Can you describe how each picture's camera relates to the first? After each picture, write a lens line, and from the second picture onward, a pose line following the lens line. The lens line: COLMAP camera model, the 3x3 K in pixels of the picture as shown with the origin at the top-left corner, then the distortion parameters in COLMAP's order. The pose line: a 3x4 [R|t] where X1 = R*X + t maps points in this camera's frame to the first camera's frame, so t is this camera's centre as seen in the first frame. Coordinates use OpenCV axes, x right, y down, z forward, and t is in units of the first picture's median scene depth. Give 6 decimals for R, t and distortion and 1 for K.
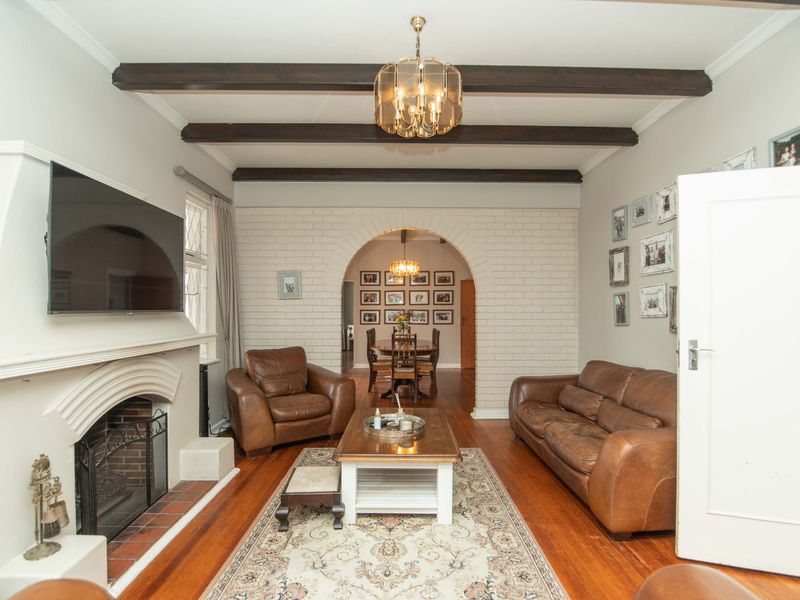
lens RADIAL K [[404.7, 0, 407.3], [0, 404.7, 302.6], [0, 0, 1]] dist [-0.016907, -0.006579]
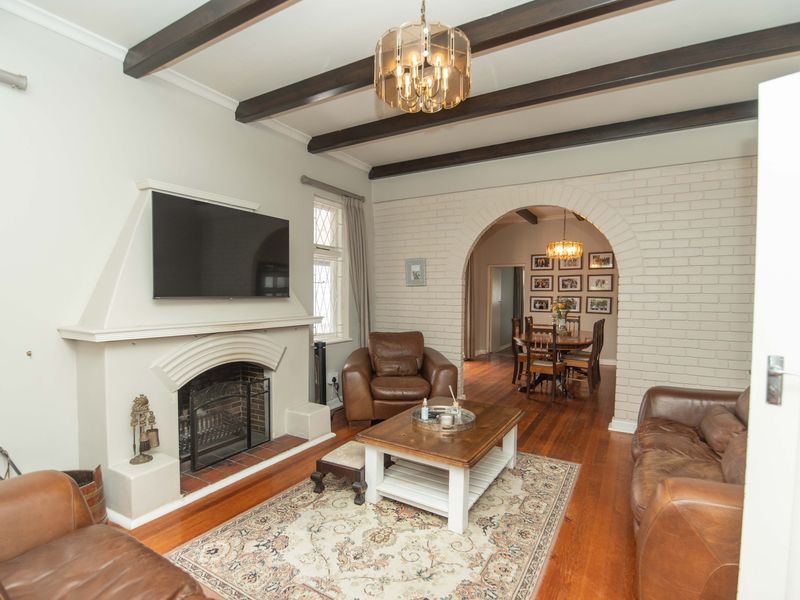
lens RADIAL K [[404.7, 0, 404.3], [0, 404.7, 303.4], [0, 0, 1]] dist [-0.016907, -0.006579]
pose [[0.852794, 0.019745, -0.521874, 0.406731], [0.000442, 0.999257, 0.038528, -0.006360], [0.522247, -0.033087, 0.852152, 0.150292]]
